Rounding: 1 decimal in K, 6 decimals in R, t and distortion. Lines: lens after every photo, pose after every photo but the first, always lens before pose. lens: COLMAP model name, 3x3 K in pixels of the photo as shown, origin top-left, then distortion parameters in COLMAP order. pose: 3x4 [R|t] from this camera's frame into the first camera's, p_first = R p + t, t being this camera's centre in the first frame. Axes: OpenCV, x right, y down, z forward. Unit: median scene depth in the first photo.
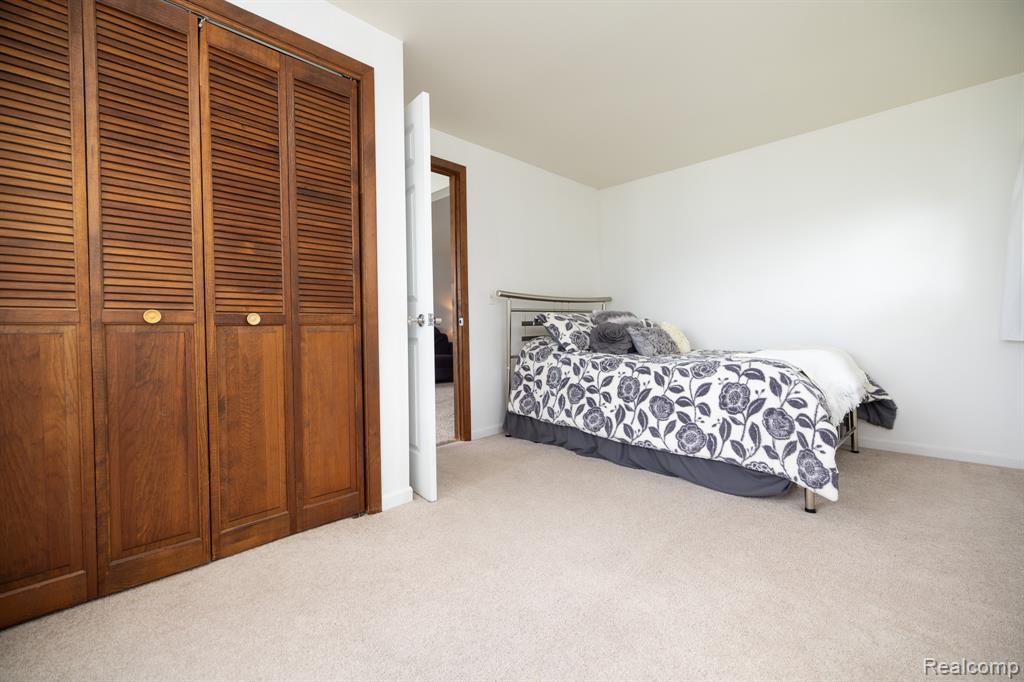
lens RADIAL K [[430.0, 0, 516.7], [0, 430.0, 331.7], [0, 0, 1]] dist [-0.000140, -0.000174]
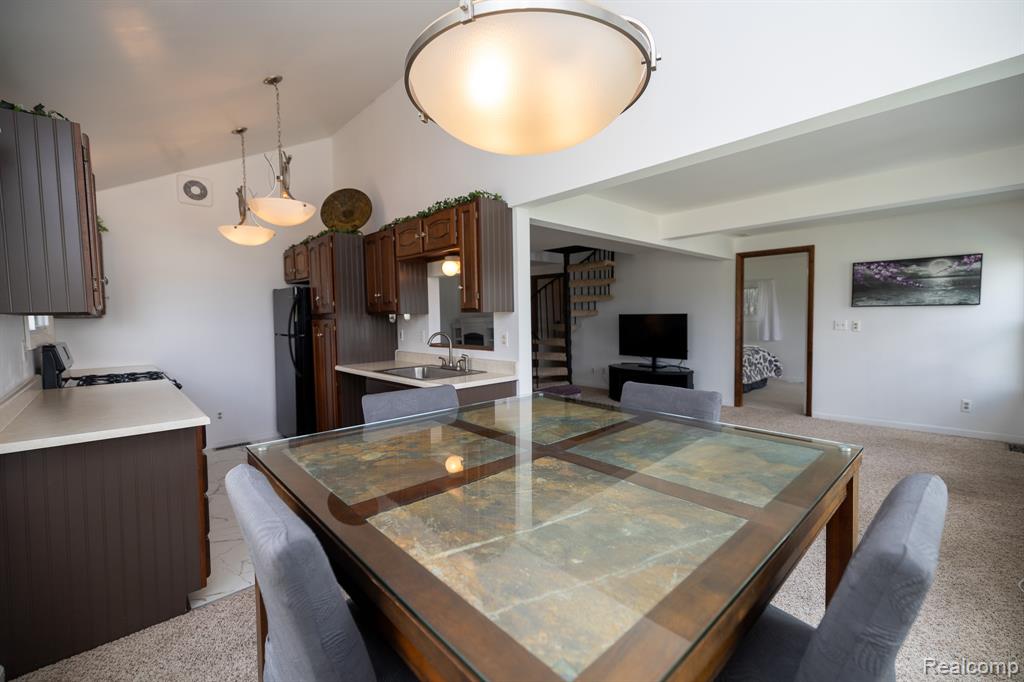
lens RADIAL K [[433.6, 0, 514.2], [0, 433.6, 338.8], [0, 0, 1]] dist [-0.000142, -0.000622]
pose [[0.034185, -0.052661, 0.998027, -2.299603], [0.035587, 0.998042, 0.051442, -0.183369], [-0.998782, 0.033758, 0.035992, 2.207872]]
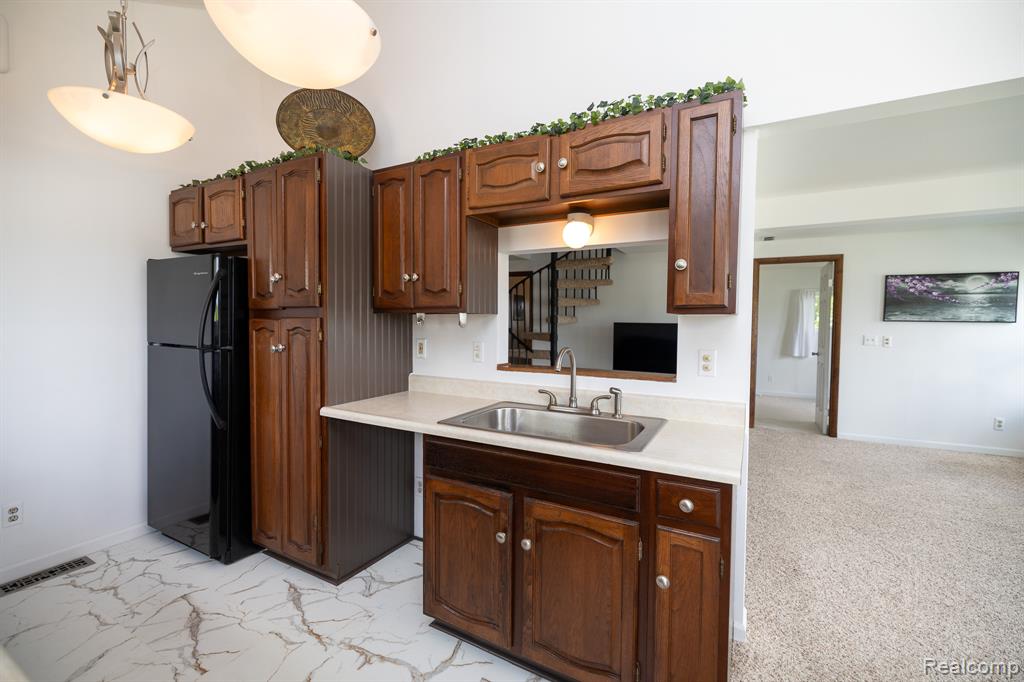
lens RADIAL K [[433.9, 0, 516.3], [0, 433.9, 336.8], [0, 0, 1]] dist [0.000262, -0.000370]
pose [[-0.276684, -0.036464, 0.960269, -1.769081], [0.007575, 0.999166, 0.040123, -0.190563], [-0.960931, 0.018375, -0.276177, 2.672028]]
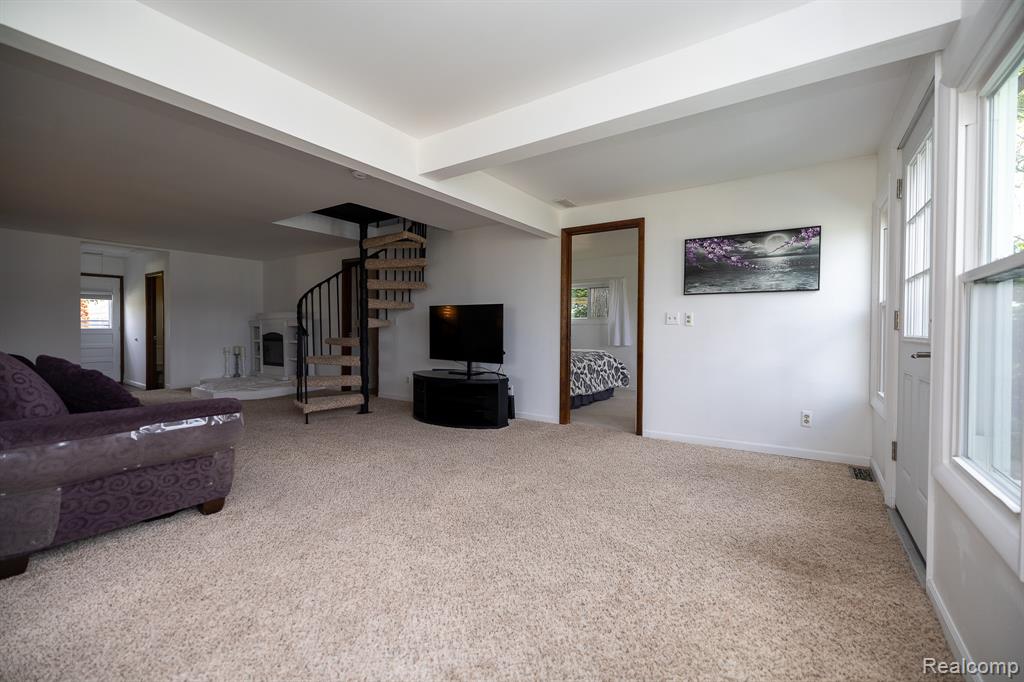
lens RADIAL K [[433.9, 0, 516.3], [0, 433.9, 336.8], [0, 0, 1]] dist [0.000262, -0.000370]
pose [[-0.186860, -0.017370, 0.982233, -1.813957], [0.012347, 0.999723, 0.020028, -0.085080], [-0.982309, 0.015870, -0.186593, 1.741891]]
